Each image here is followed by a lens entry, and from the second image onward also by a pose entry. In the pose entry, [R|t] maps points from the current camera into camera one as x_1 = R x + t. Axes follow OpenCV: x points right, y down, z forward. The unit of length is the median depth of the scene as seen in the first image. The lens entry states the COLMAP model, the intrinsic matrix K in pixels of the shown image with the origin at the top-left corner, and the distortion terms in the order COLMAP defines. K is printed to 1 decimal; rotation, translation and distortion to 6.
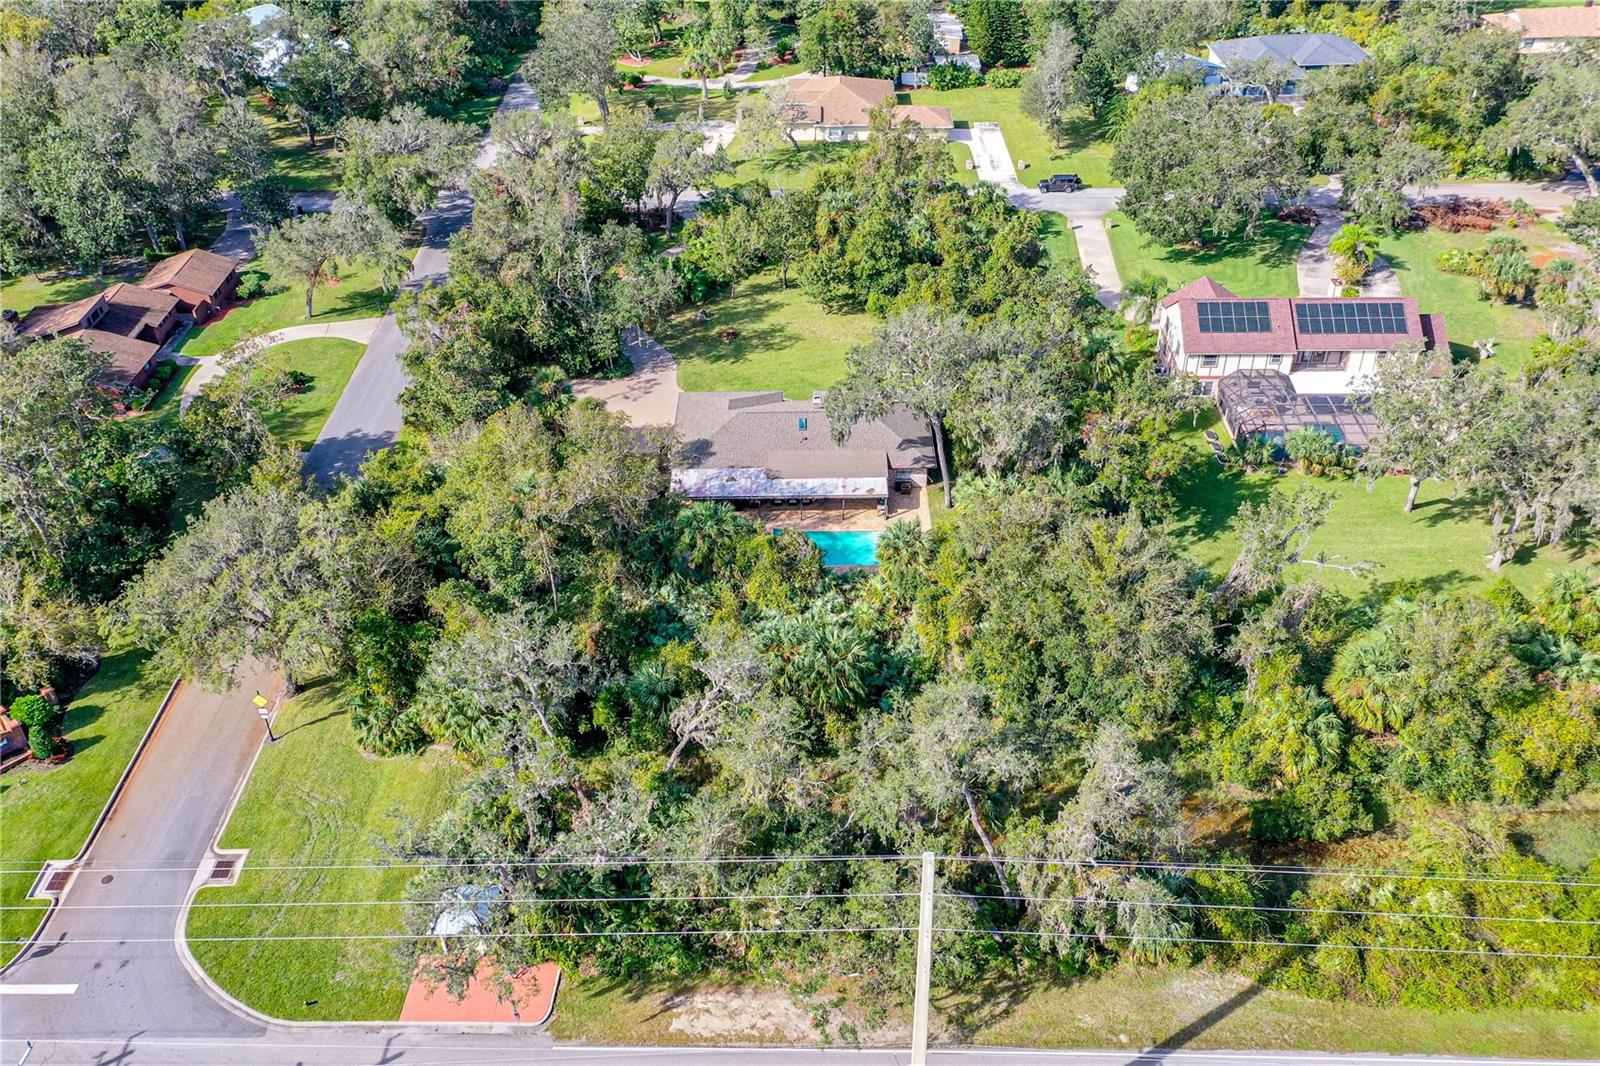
lens RADIAL K [[1296.2, 0, 800.0], [0, 1296.2, 533.0], [0, 0, 1]] dist [-0.003722, -0.005534]
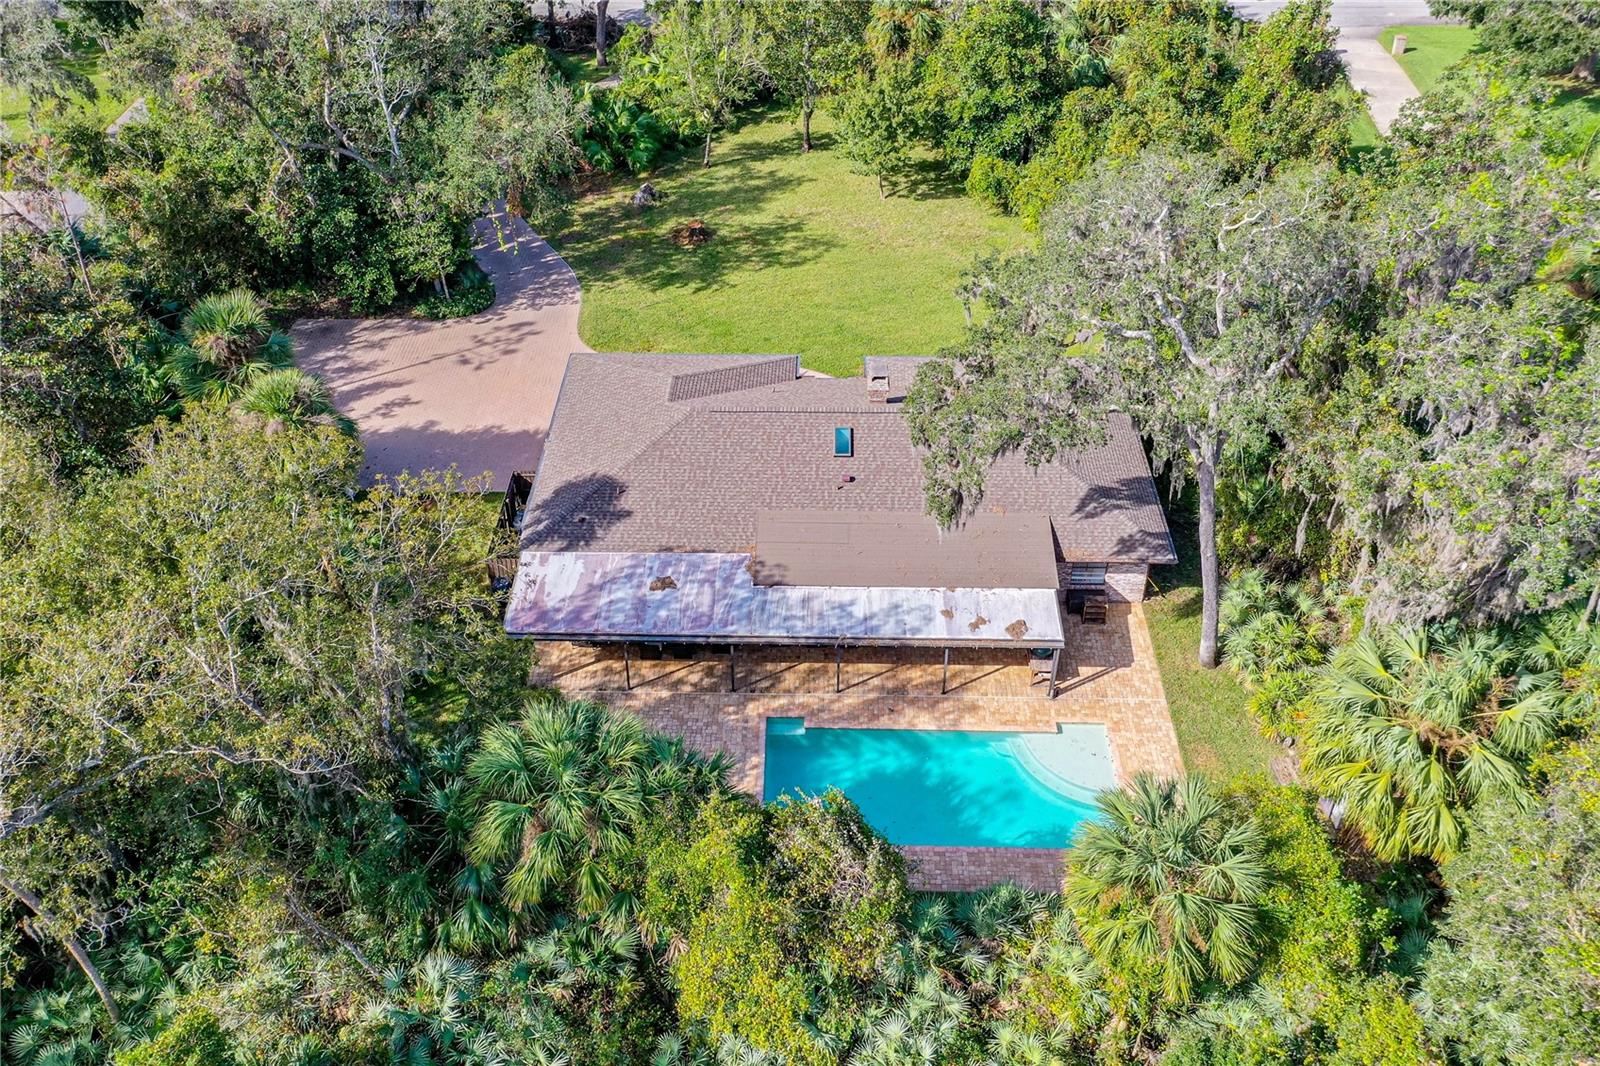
lens RADIAL K [[1381.9, 0, 765.5], [0, 1381.9, 495.5], [0, 0, 1]] dist [0.023515, 0.002183]
pose [[0.999184, 0.022607, -0.033470, -0.006817], [-0.021963, 0.999569, 0.019493, -0.065561], [0.033896, -0.018742, 0.999250, 0.484391]]
